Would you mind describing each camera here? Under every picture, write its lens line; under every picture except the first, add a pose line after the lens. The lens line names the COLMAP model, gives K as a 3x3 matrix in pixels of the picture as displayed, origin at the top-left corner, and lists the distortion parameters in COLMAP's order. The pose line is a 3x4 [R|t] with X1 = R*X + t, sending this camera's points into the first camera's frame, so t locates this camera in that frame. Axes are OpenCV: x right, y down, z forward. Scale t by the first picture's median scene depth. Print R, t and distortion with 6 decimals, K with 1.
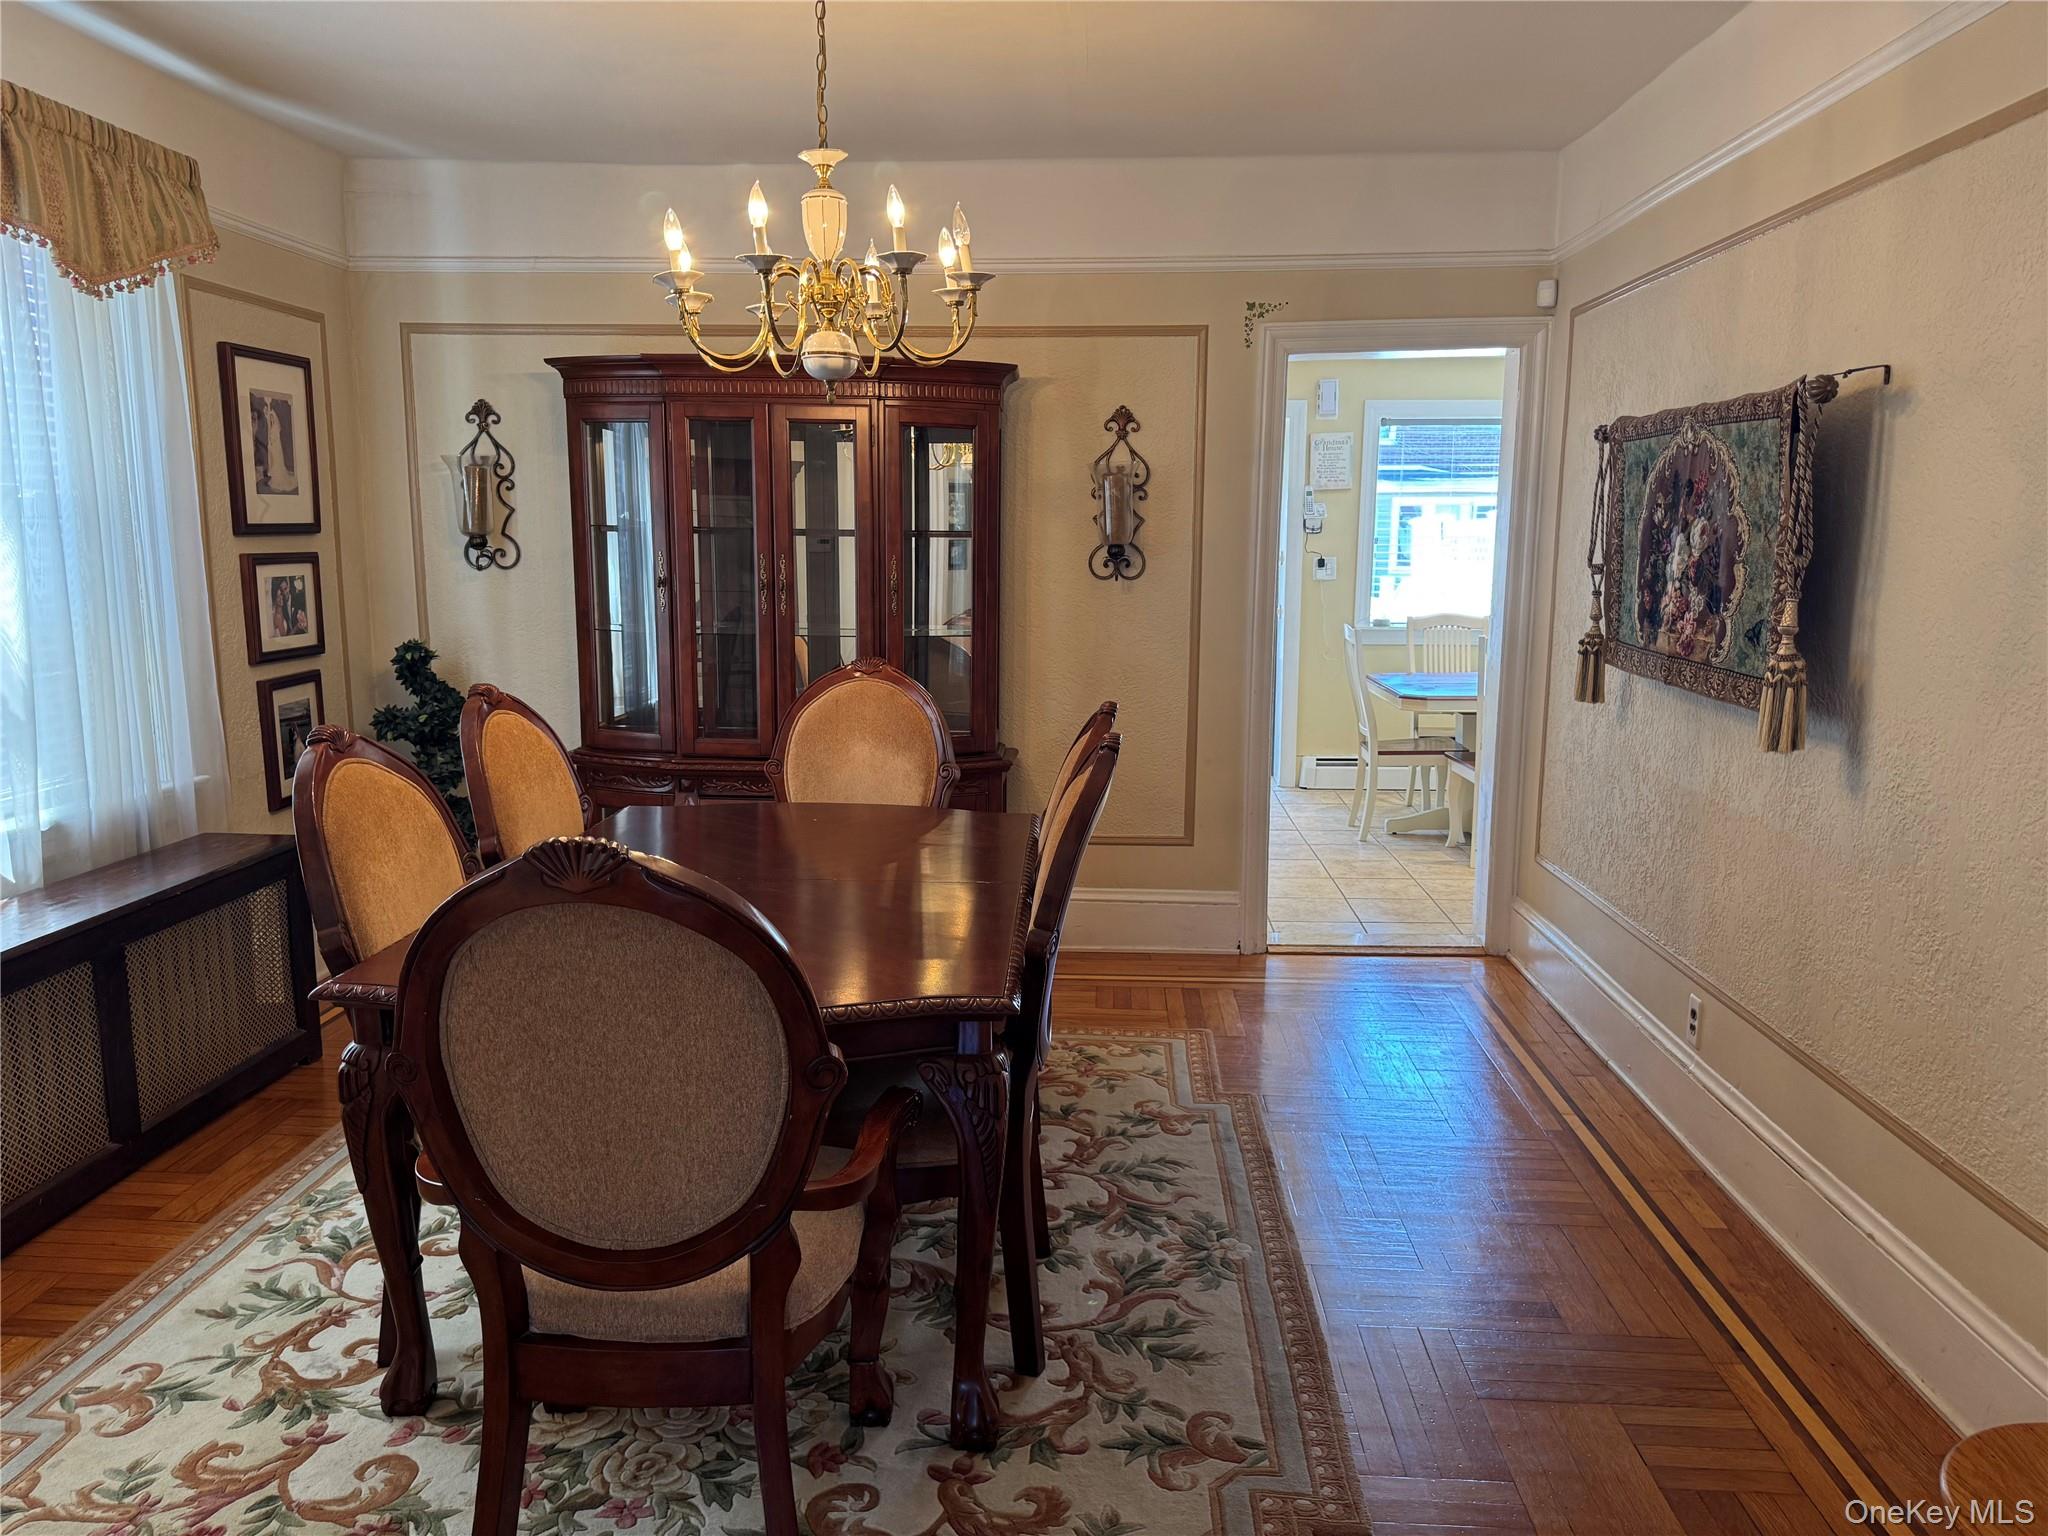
lens RADIAL K [[1455.3, 0, 1012.6], [0, 1455.3, 764.5], [0, 0, 1]] dist [0.039871, -0.012340]
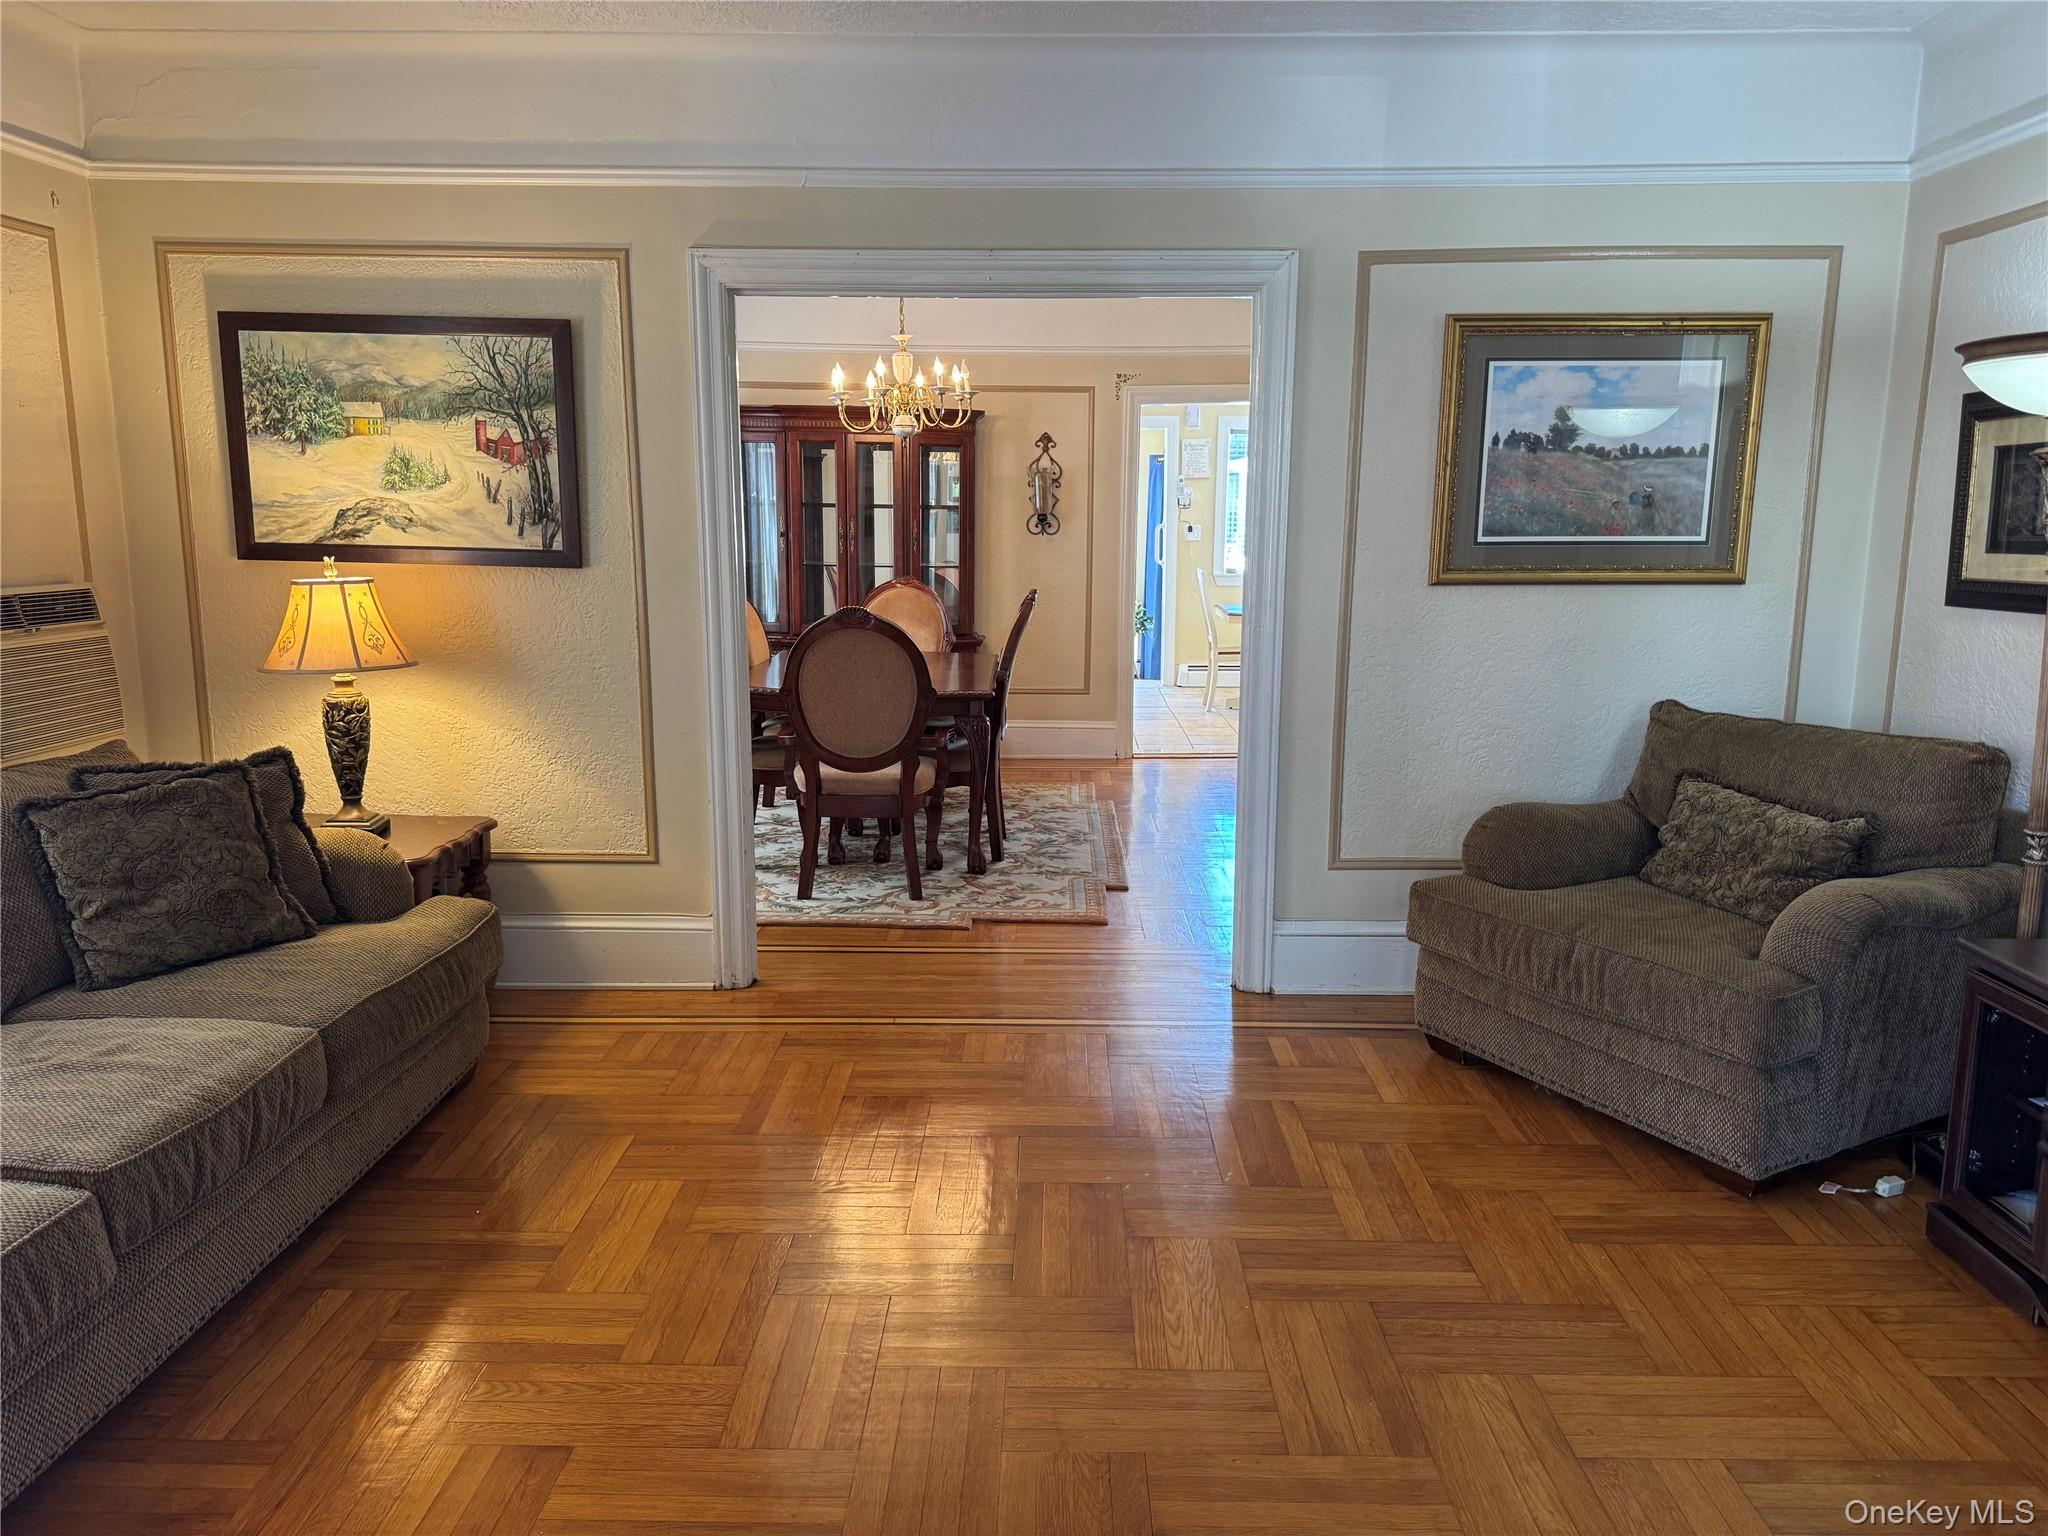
lens RADIAL K [[1455.3, 0, 1035.8], [0, 1455.3, 779.1], [0, 0, 1]] dist [0.039871, -0.012340]
pose [[0.998749, -0.005223, 0.049730, -0.024182], [0.003860, 0.999615, 0.027479, 0.117035], [-0.049855, -0.027253, 0.998385, -0.741478]]
